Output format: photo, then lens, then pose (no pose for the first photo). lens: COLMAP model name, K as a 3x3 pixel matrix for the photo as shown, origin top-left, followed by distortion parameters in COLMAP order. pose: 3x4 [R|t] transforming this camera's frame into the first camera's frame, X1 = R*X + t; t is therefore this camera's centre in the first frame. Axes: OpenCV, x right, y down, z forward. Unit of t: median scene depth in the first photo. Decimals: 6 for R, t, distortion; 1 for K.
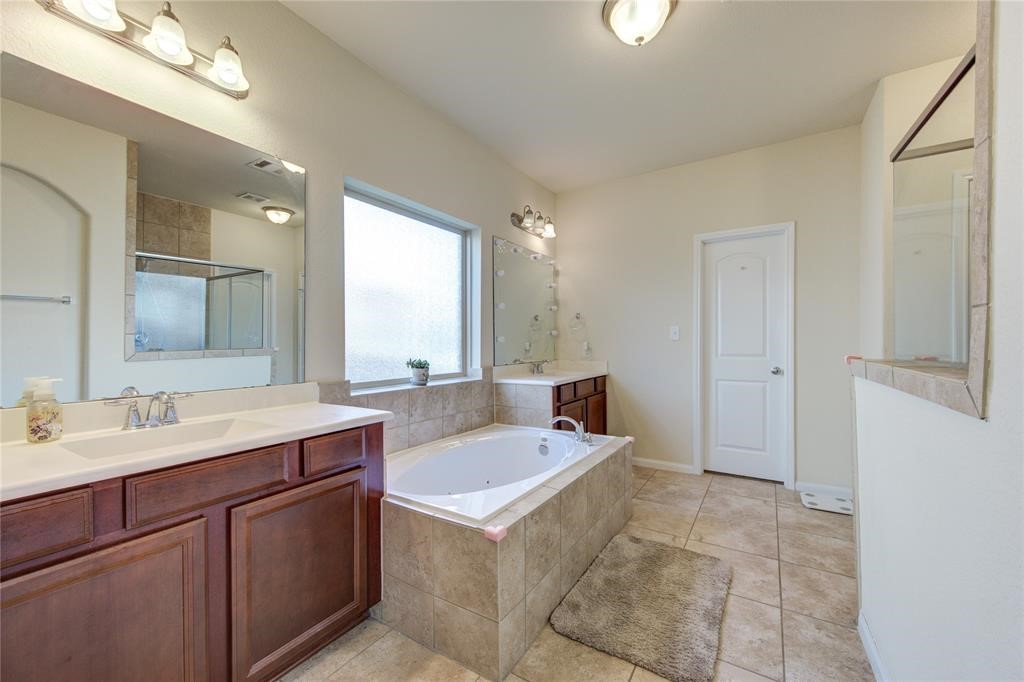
lens RADIAL K [[400.6, 0, 515.0], [0, 400.6, 343.7], [0, 0, 1]] dist [0.002356, 0.000262]
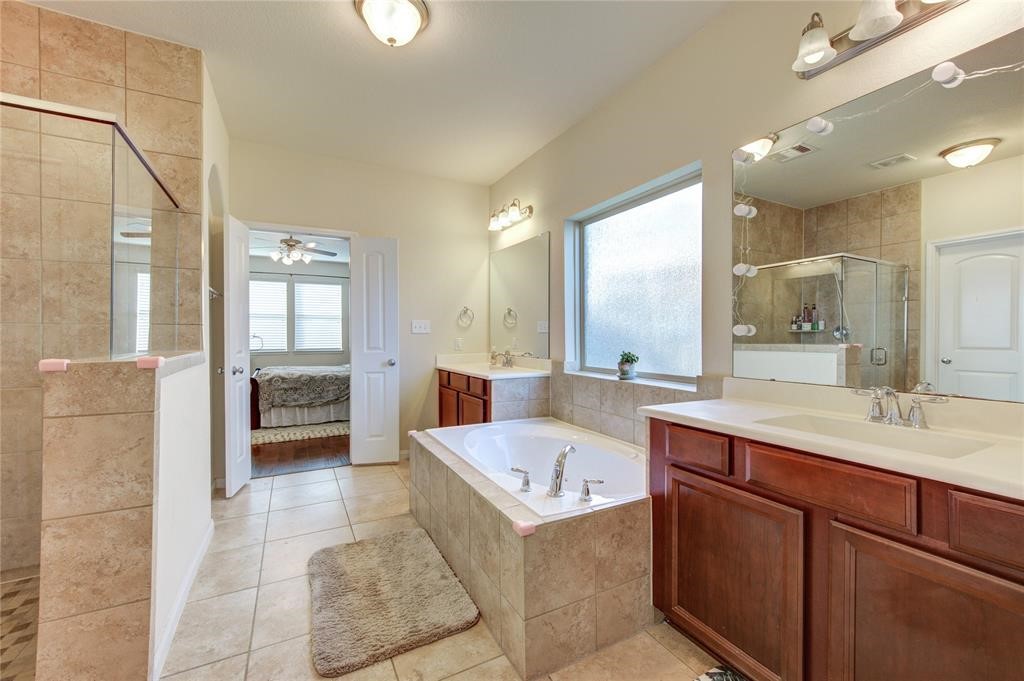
lens RADIAL K [[400.6, 0, 515.0], [0, 400.6, 343.2], [0, 0, 1]] dist [0.002356, 0.000262]
pose [[-0.490666, 0.008891, -0.871302, 0.692459], [-0.008441, 0.999853, 0.014956, 0.003857], [0.871307, 0.014693, -0.490519, 1.171643]]
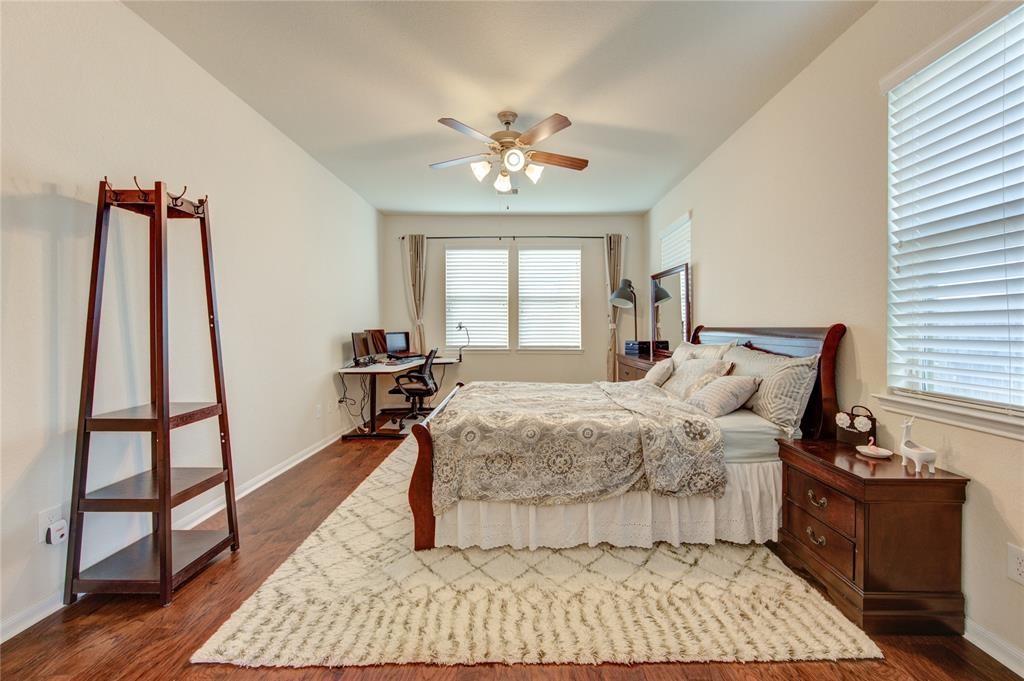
lens RADIAL K [[402.3, 0, 520.9], [0, 402.3, 341.2], [0, 0, 1]] dist [0.000812, 0.000093]
pose [[-0.853597, 0.014540, -0.520731, 0.447218], [-0.004541, 0.999365, 0.035347, 0.004694], [0.520914, 0.032537, -0.852989, 0.794834]]
